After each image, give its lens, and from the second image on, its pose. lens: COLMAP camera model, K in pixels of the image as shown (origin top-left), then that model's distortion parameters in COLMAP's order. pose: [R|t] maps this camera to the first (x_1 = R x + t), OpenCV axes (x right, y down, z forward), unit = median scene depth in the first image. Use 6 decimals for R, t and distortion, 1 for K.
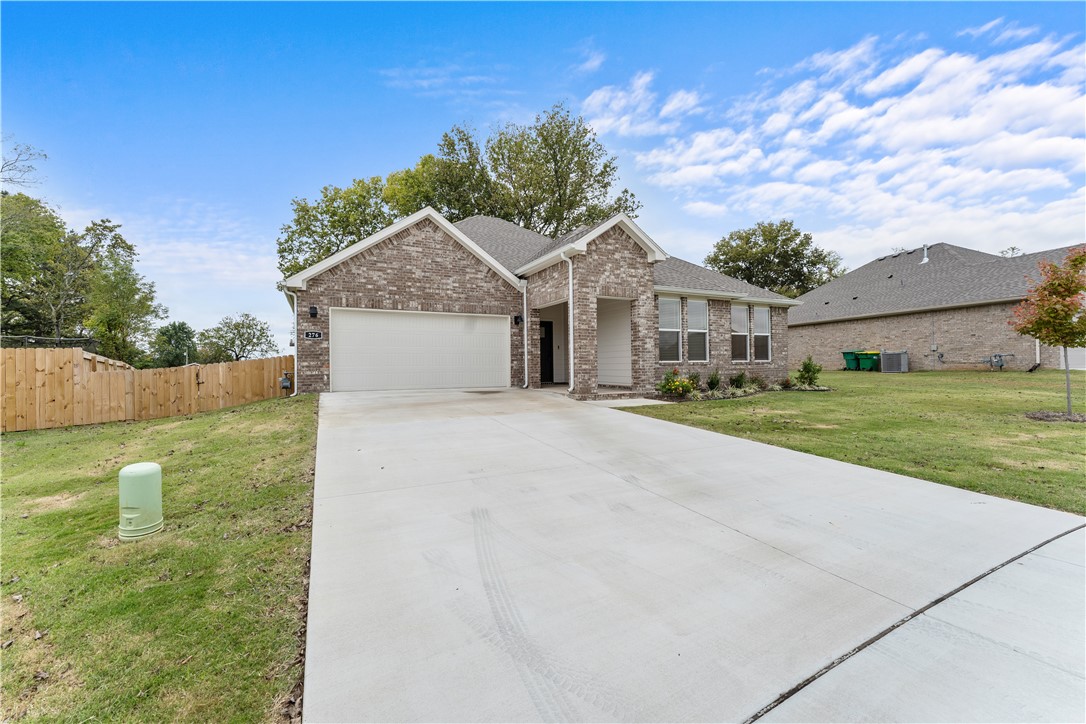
lens RADIAL K [[439.9, 0, 538.1], [0, 439.9, 363.3], [0, 0, 1]] dist [-0.000626, -0.000264]
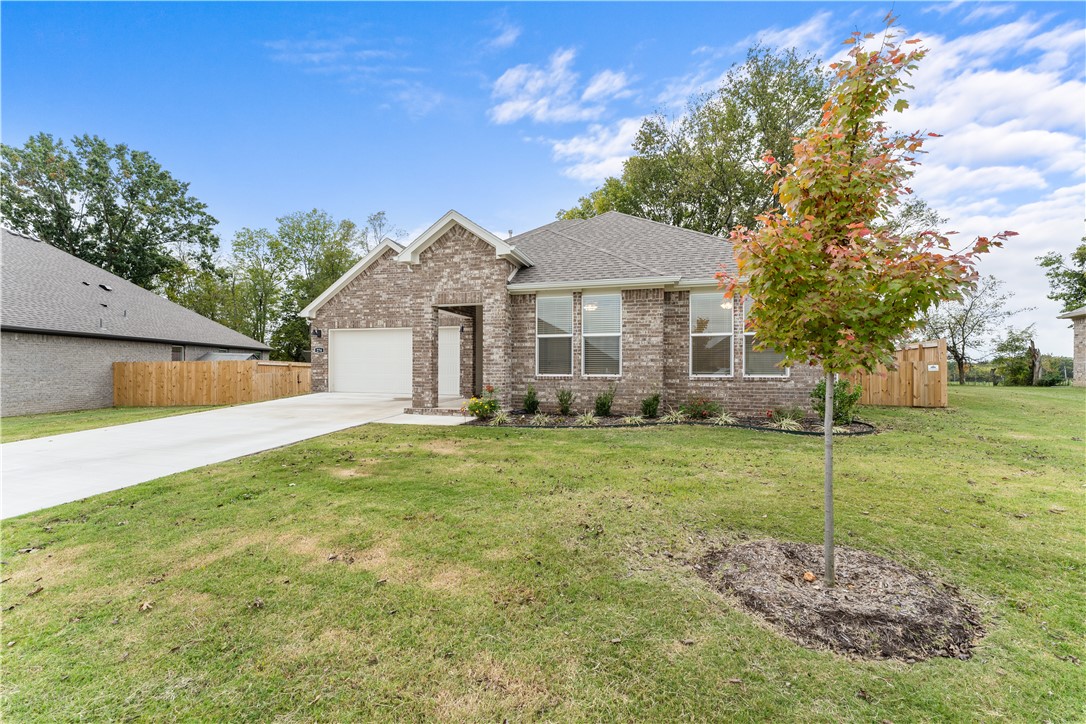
lens RADIAL K [[439.9, 0, 543.7], [0, 439.9, 365.5], [0, 0, 1]] dist [-0.000626, -0.000264]
pose [[0.742031, 0.009424, -0.670299, 0.790039], [-0.006766, 0.999956, 0.006569, -0.025714], [0.670331, -0.000339, 0.742062, 0.378247]]
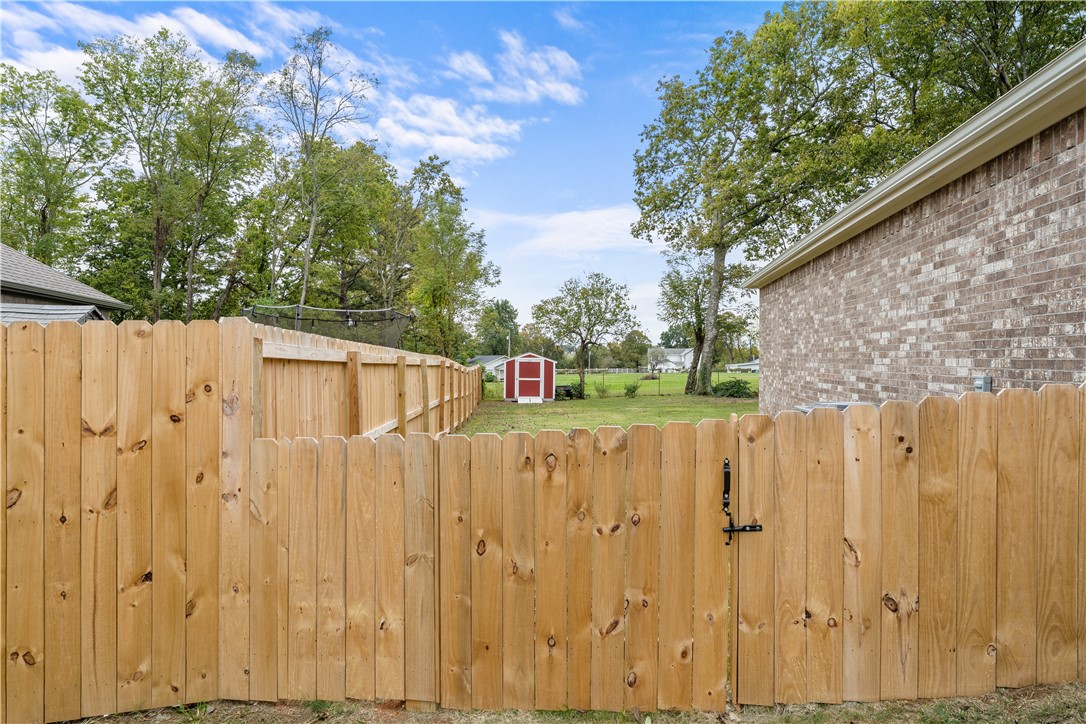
lens RADIAL K [[628.3, 0, 544.7], [0, 628.3, 356.5], [0, 0, 1]] dist [-0.001847, 0.002894]
pose [[0.818016, 0.015619, -0.574983, -0.611238], [-0.010201, 0.999868, 0.012647, -0.018272], [0.575105, -0.004480, 0.818067, 0.675947]]
